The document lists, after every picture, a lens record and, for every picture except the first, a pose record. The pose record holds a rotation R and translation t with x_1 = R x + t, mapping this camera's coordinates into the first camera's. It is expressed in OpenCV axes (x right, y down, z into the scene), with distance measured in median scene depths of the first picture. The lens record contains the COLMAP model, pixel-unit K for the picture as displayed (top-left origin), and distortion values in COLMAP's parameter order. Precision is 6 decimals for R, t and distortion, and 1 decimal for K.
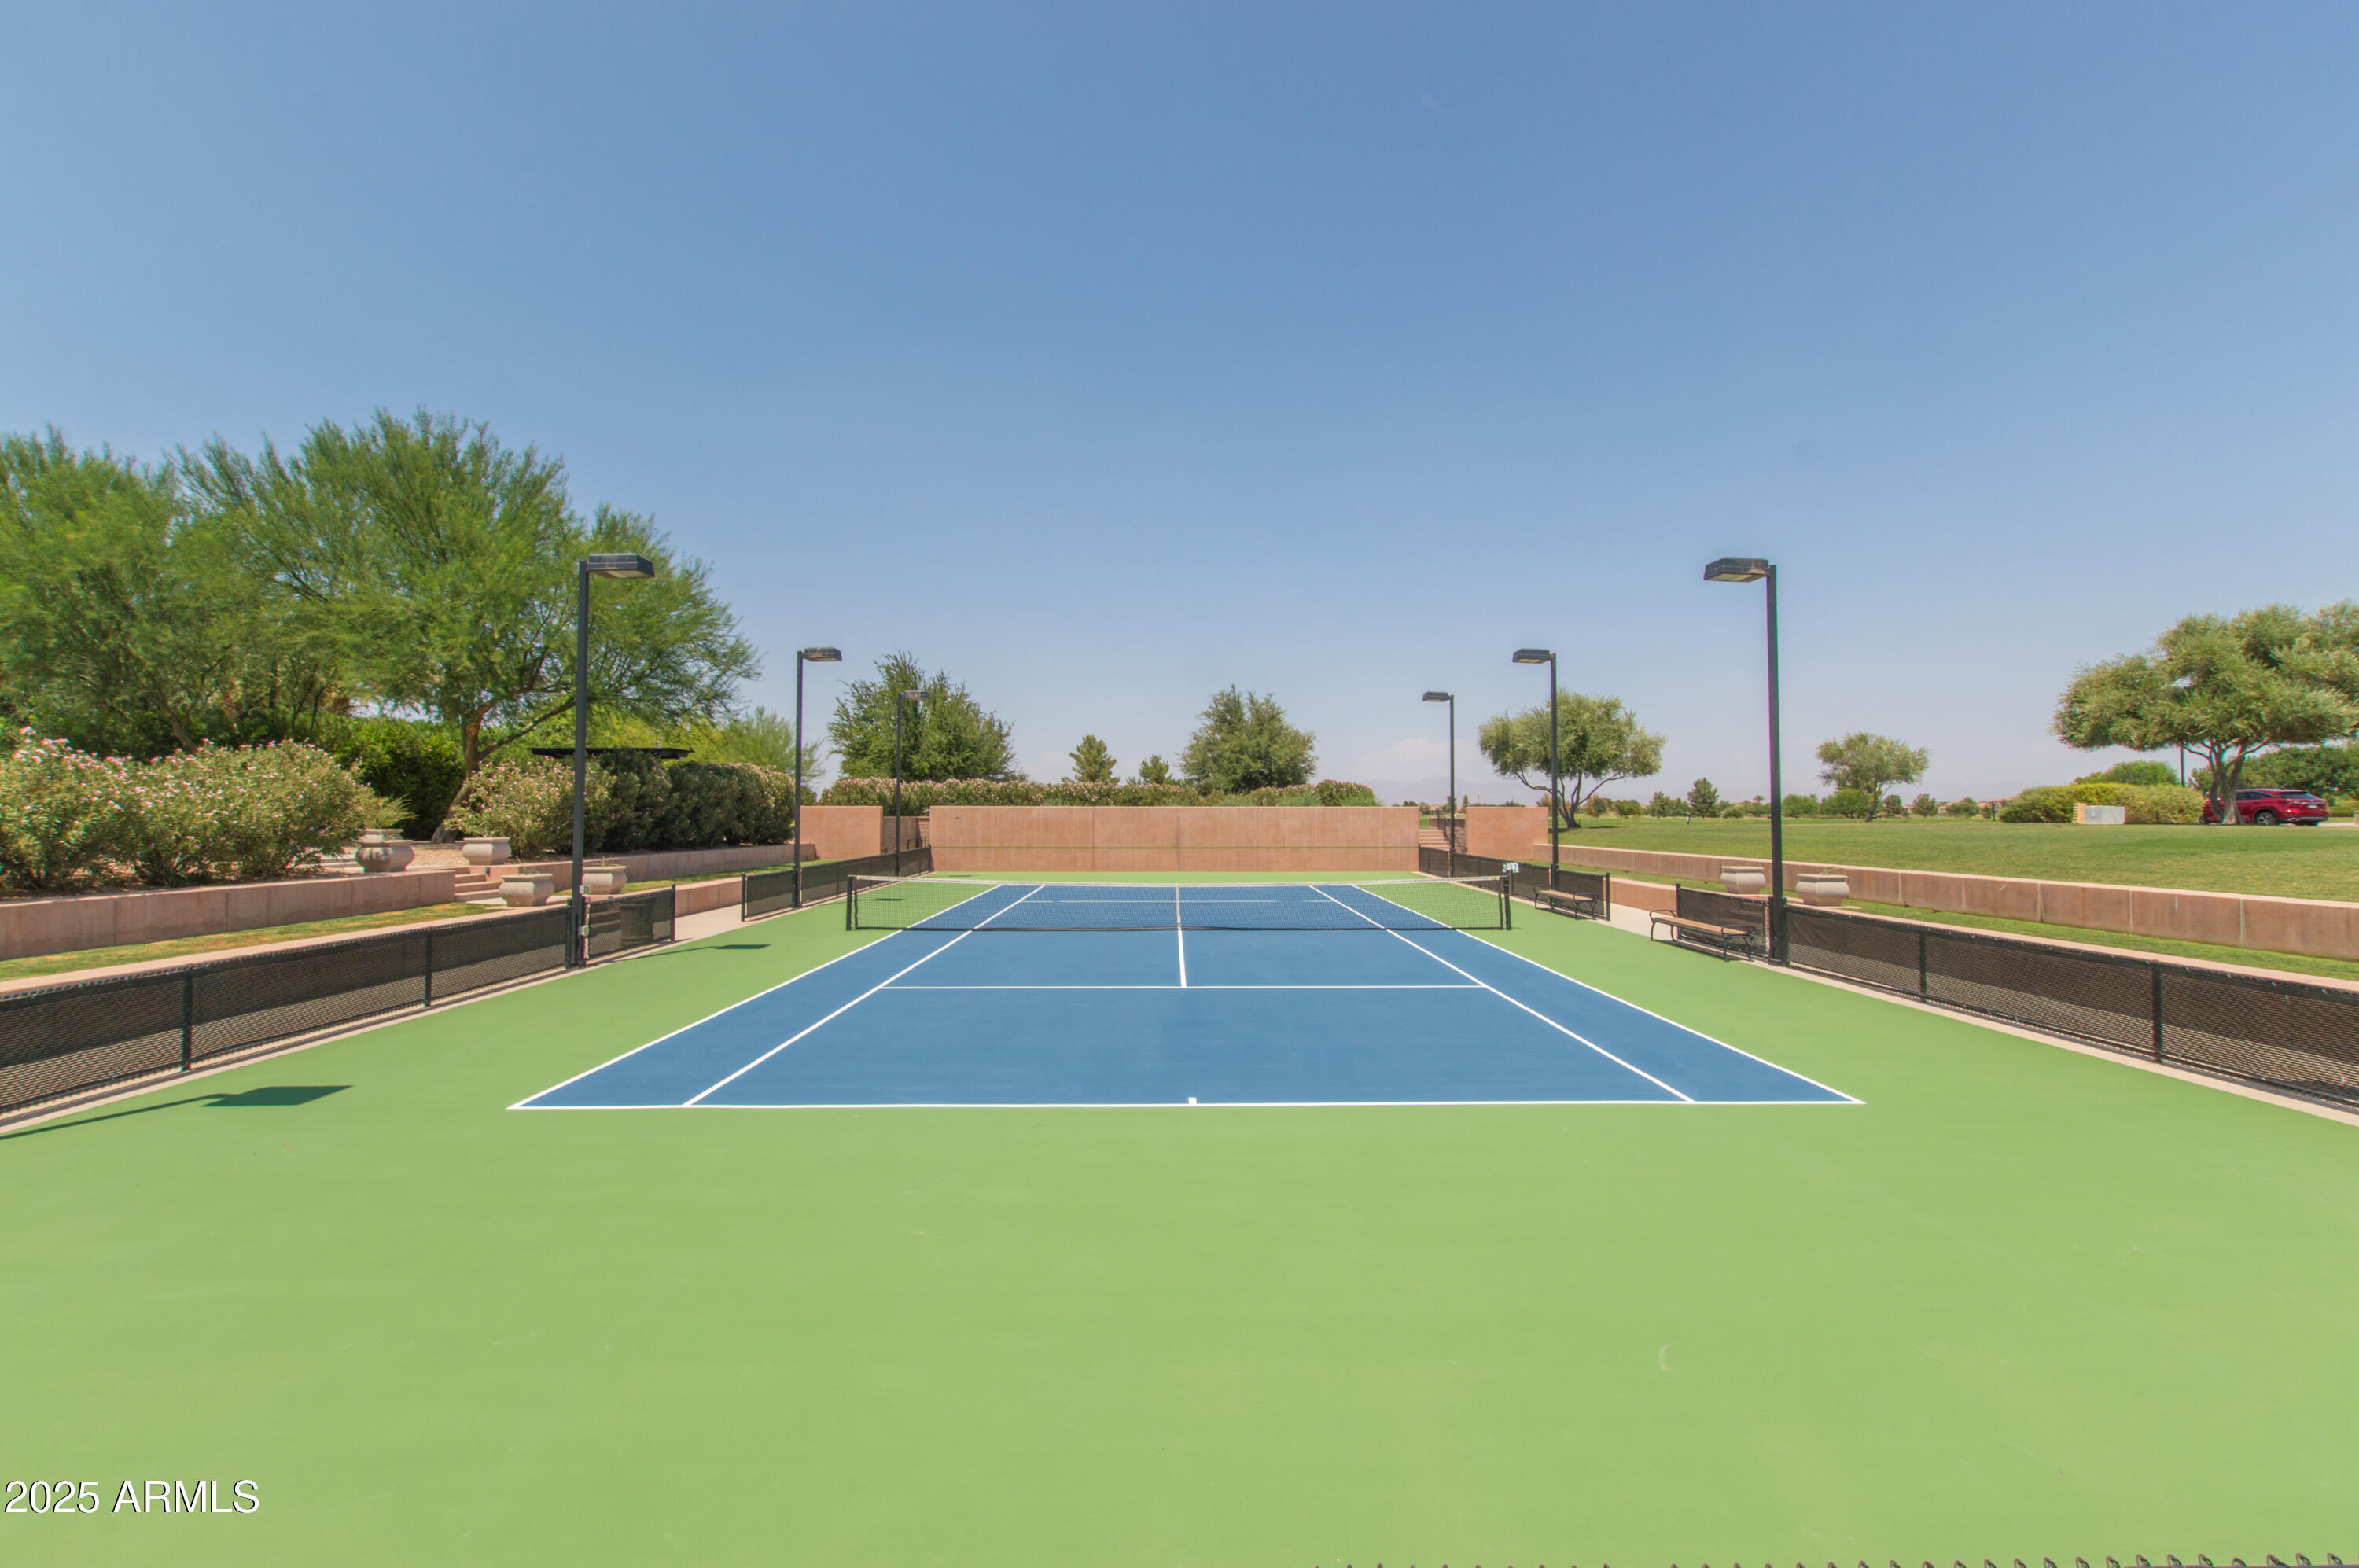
lens RADIAL K [[1025.7, 0, 1181.0], [0, 1025.7, 790.0], [0, 0, 1]] dist [0.000036, -0.000403]
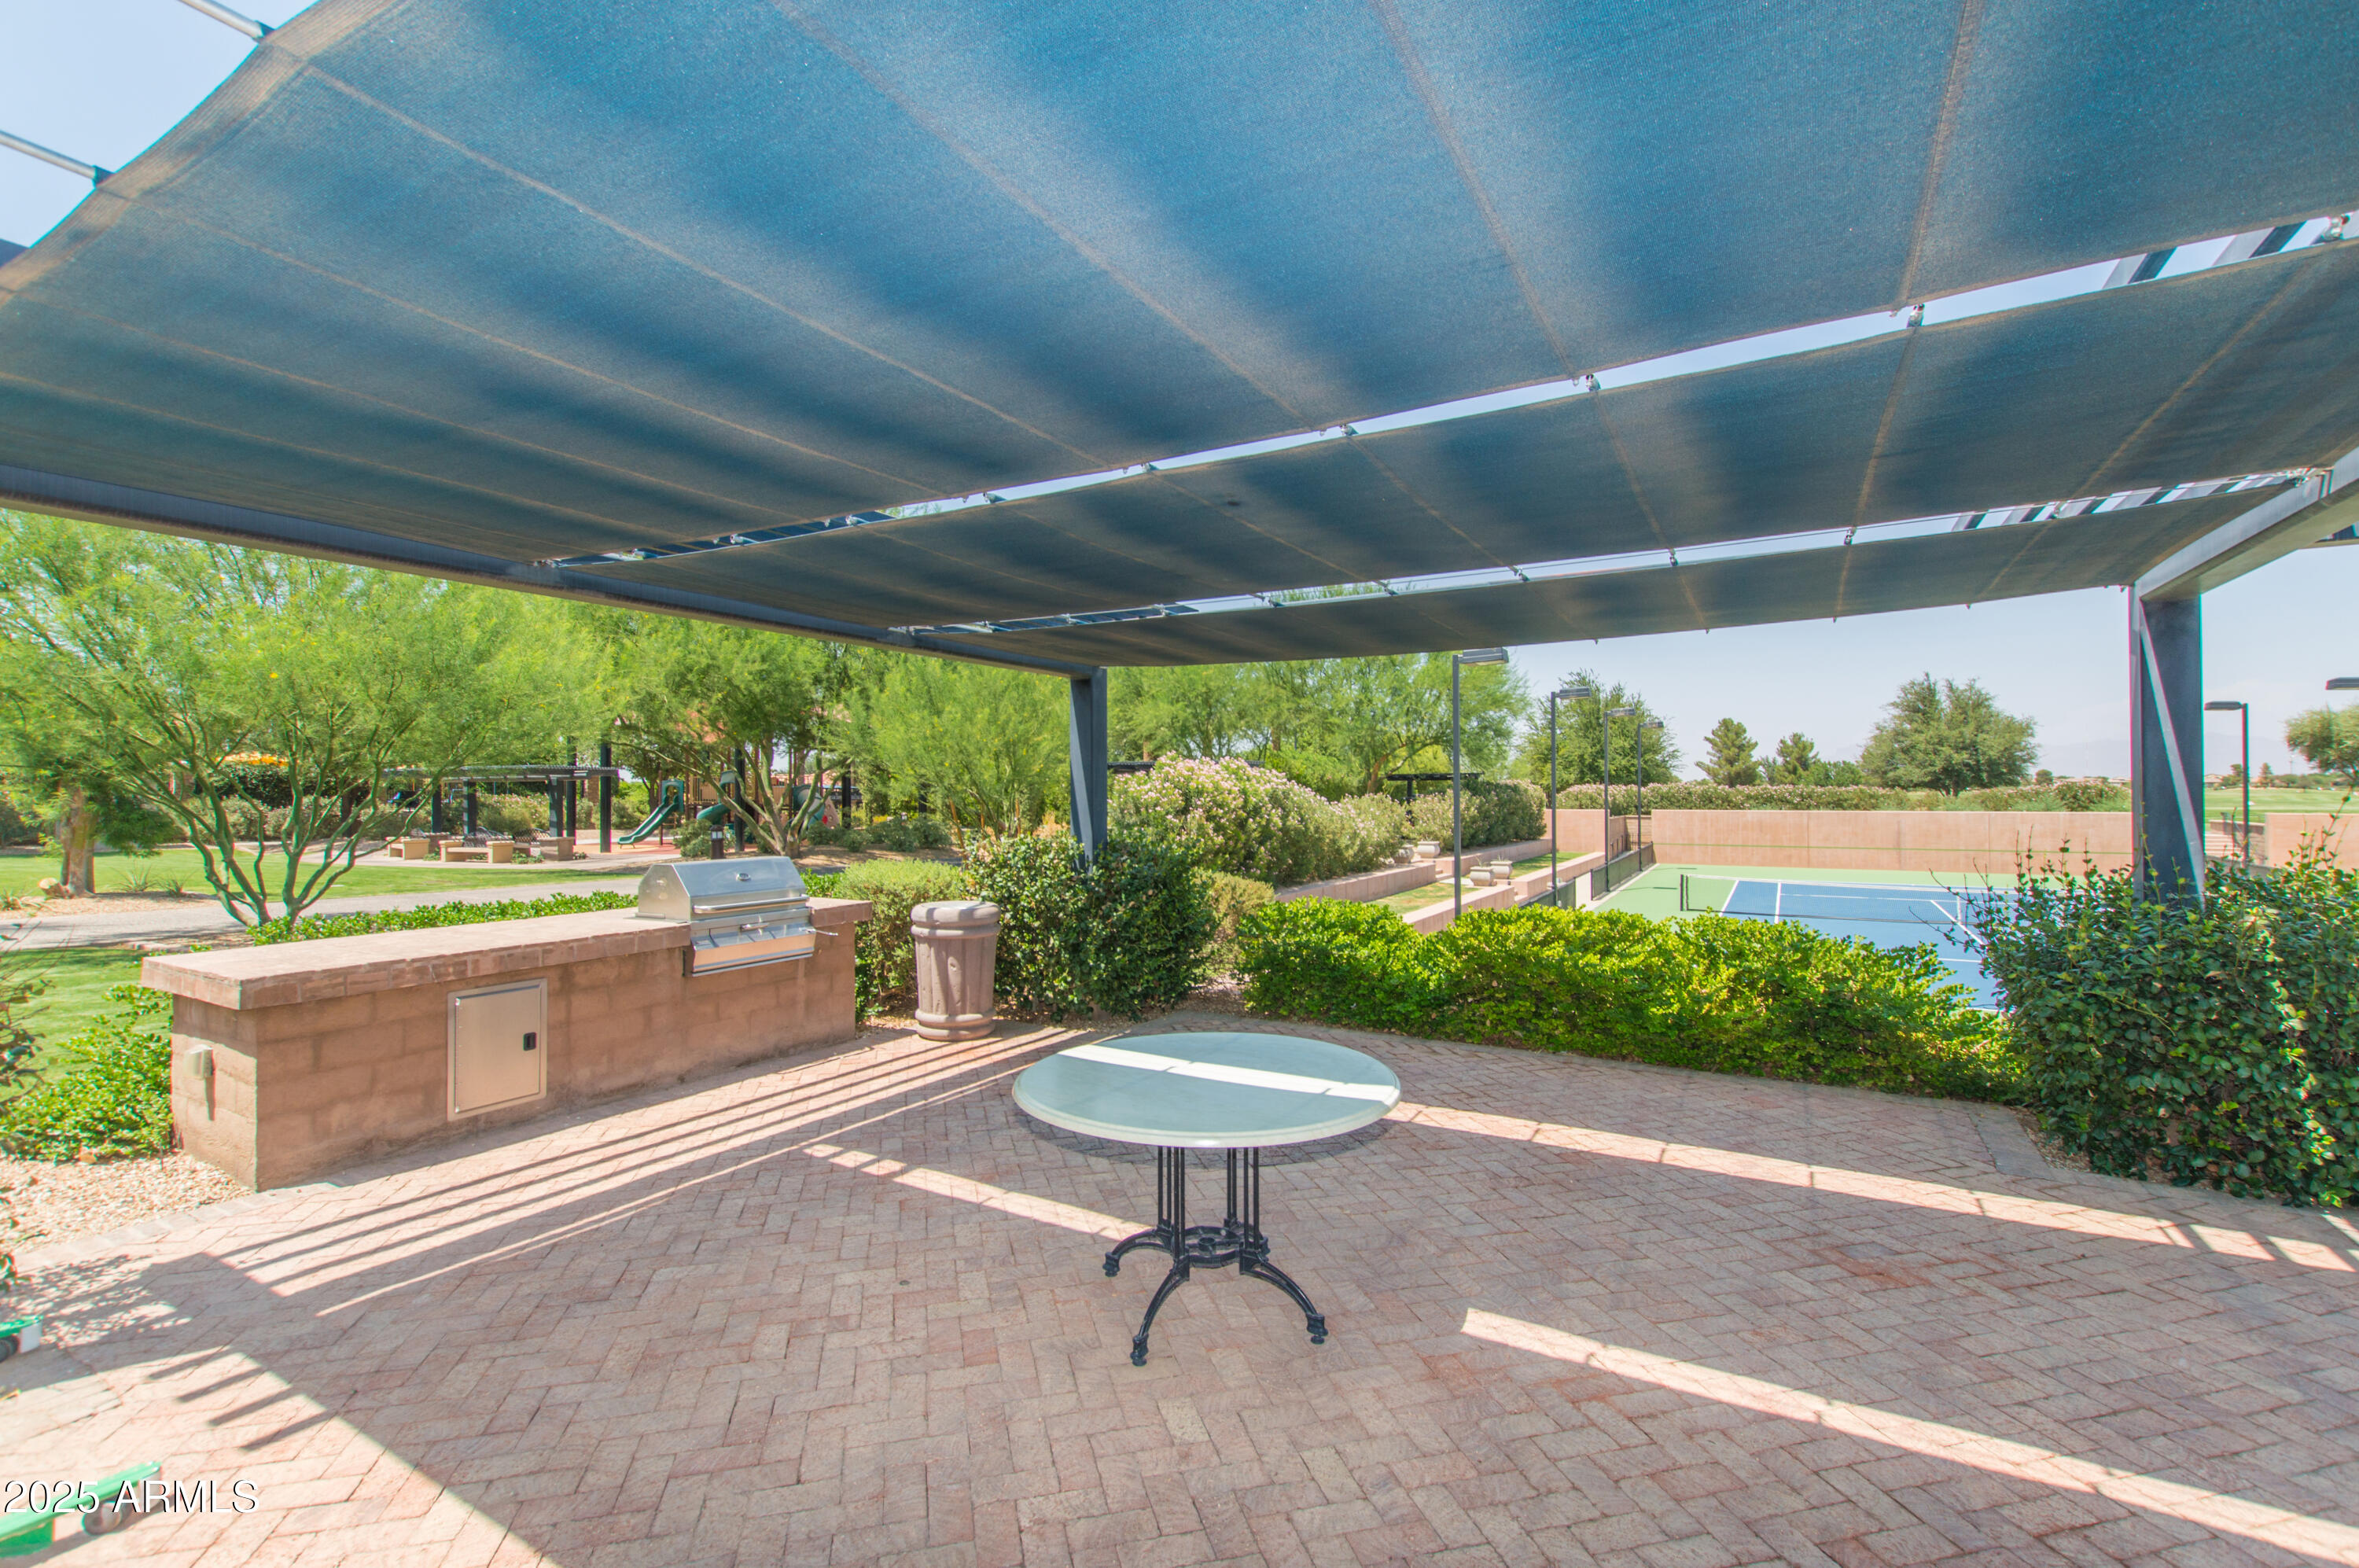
lens RADIAL K [[1025.7, 0, 1178.4], [0, 1025.7, 783.0], [0, 0, 1]] dist [0.000036, -0.000403]
pose [[0.854954, -0.009071, -0.518625, -0.052661], [0.018269, 0.999753, 0.012631, -0.024275], [0.518383, -0.020274, 0.854908, -0.194545]]
